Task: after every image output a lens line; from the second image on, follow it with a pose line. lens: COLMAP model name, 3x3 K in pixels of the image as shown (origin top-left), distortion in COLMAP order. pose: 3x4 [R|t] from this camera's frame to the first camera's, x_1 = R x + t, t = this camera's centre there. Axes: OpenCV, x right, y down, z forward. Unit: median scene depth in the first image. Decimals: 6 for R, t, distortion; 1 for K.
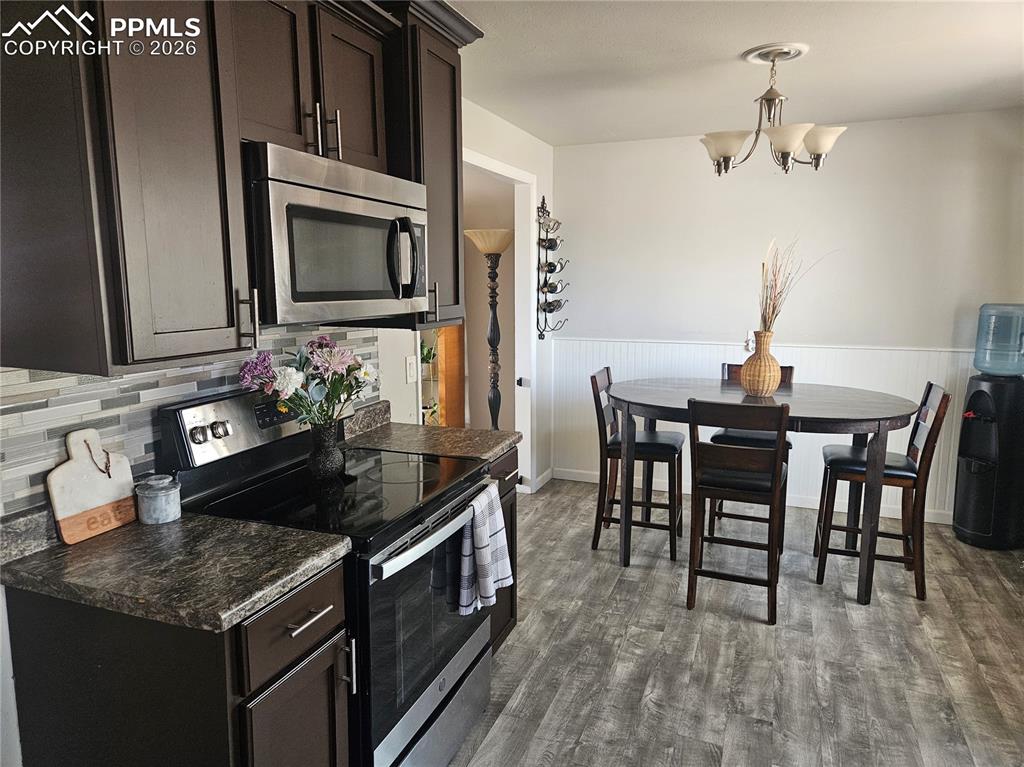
lens RADIAL K [[679.0, 0, 514.4], [0, 679.0, 380.5], [0, 0, 1]] dist [0.044439, -0.032518]
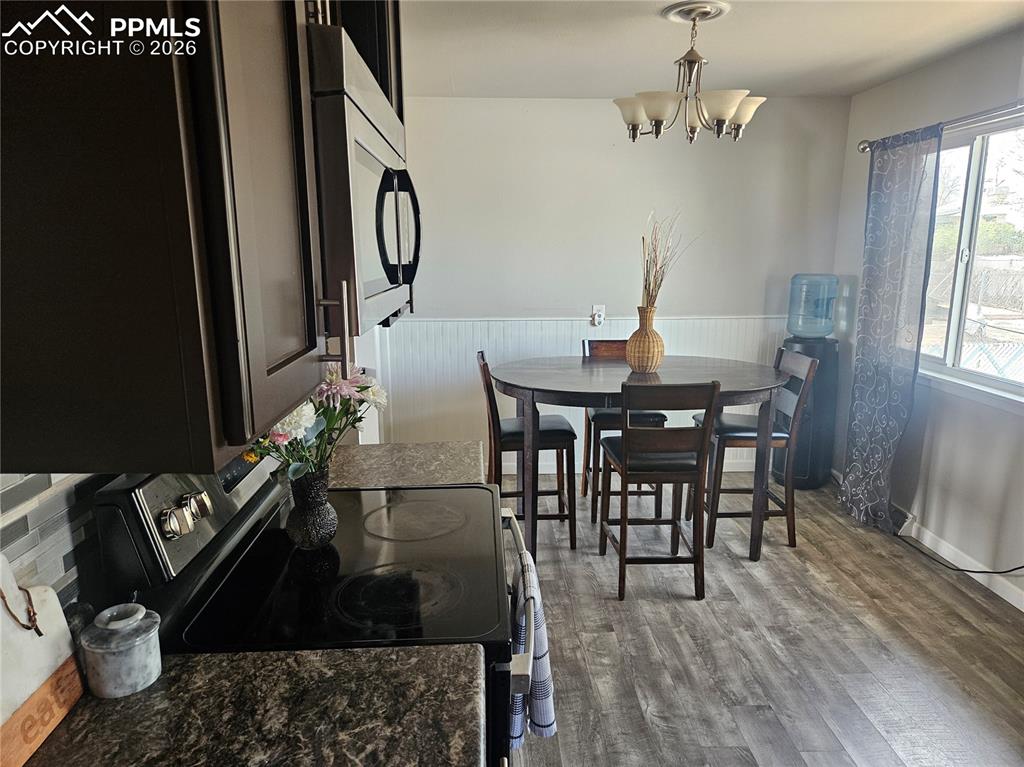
lens RADIAL K [[679.0, 0, 513.2], [0, 679.0, 388.1], [0, 0, 1]] dist [0.044439, -0.032518]
pose [[0.914638, -0.082511, 0.395765, -0.259739], [0.061372, 0.995943, 0.065803, -0.037889], [-0.399589, -0.035897, 0.915991, 0.210440]]
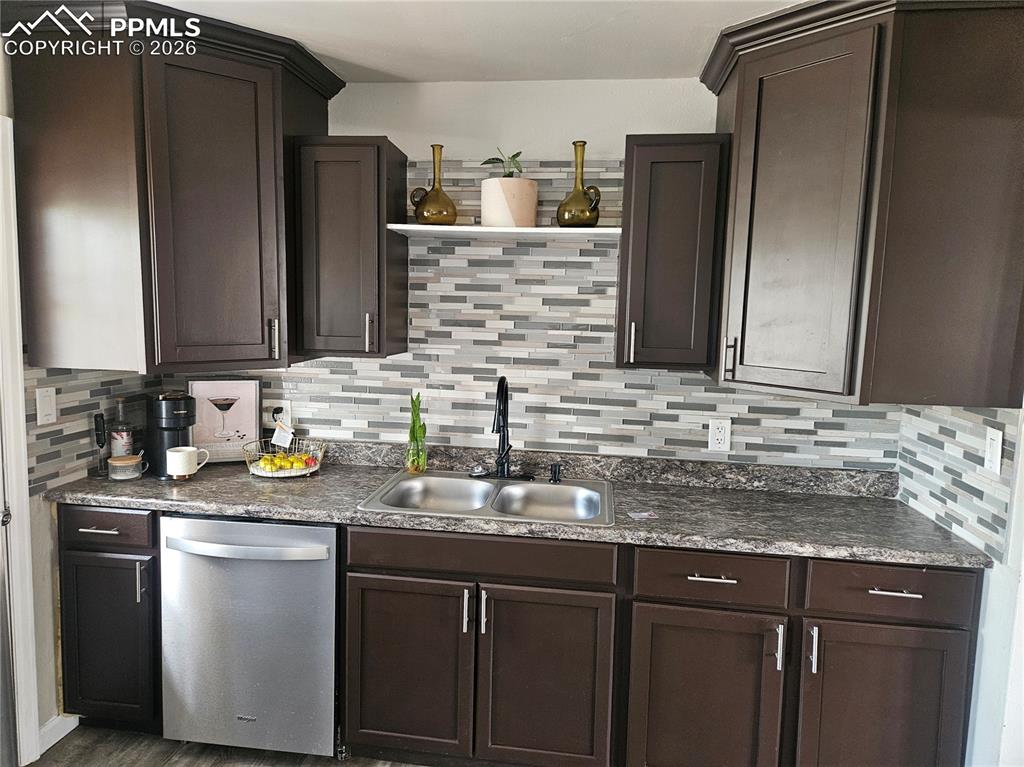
lens RADIAL K [[679.0, 0, 511.5], [0, 679.0, 381.5], [0, 0, 1]] dist [0.044439, -0.032518]
pose [[0.241194, 0.110278, -0.964191, 0.417838], [-0.170235, 0.982926, 0.069836, -0.022472], [0.955430, 0.147295, 0.255849, 0.054273]]
